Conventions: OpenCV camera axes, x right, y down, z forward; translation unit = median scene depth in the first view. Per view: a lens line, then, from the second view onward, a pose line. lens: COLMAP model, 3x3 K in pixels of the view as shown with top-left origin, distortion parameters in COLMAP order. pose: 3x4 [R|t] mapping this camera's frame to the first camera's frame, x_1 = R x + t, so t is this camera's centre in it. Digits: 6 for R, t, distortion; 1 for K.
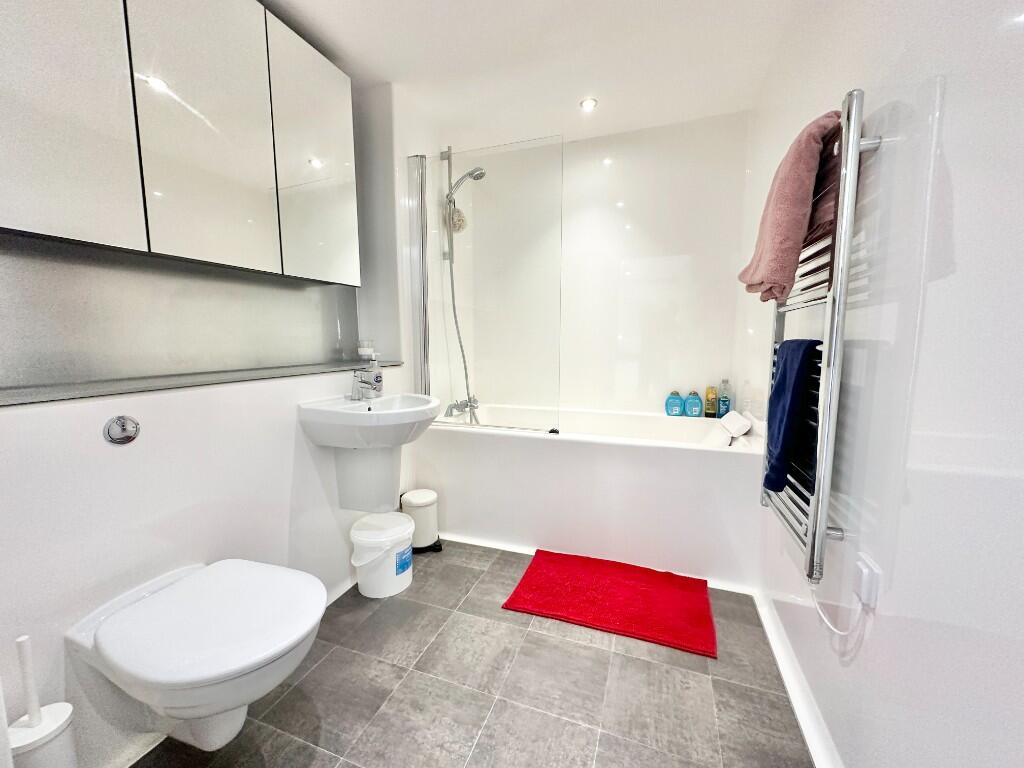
lens RADIAL K [[417.5, 0, 510.5], [0, 417.5, 381.6], [0, 0, 1]] dist [0.024083, -0.002158]
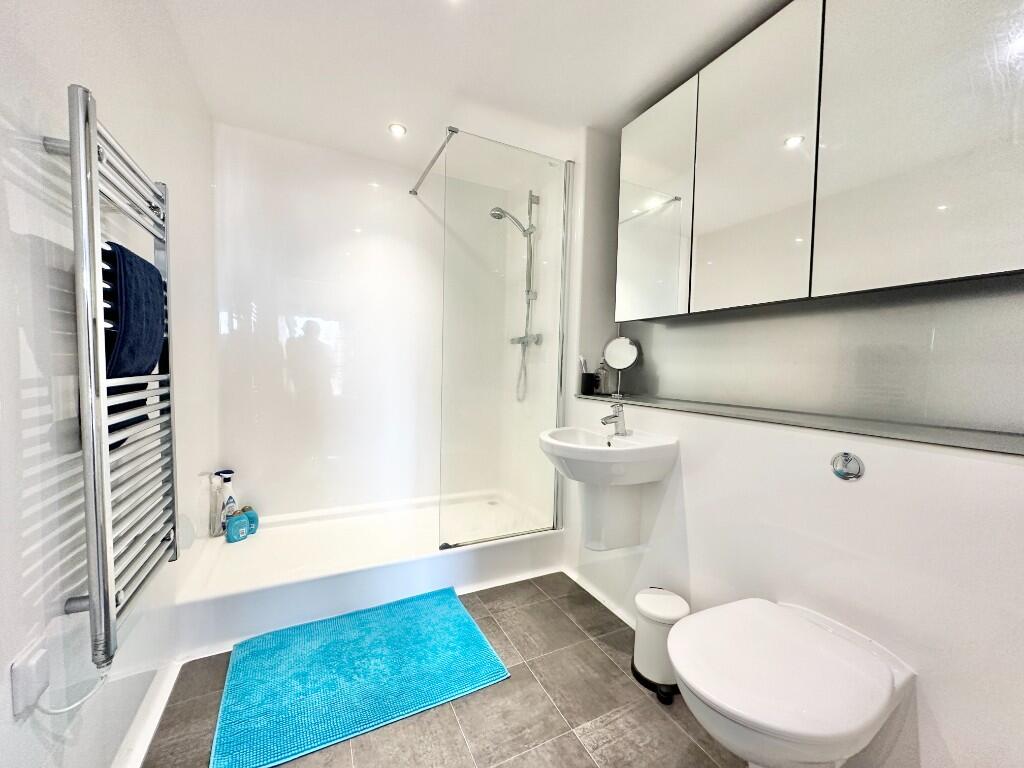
lens RADIAL K [[417.5, 0, 510.7], [0, 417.5, 389.2], [0, 0, 1]] dist [0.024083, -0.002158]
pose [[-0.695220, 0.025010, -0.718362, 0.467454], [-0.098765, 0.986592, 0.129931, -0.147208], [0.711980, 0.161279, -0.683428, 1.293842]]
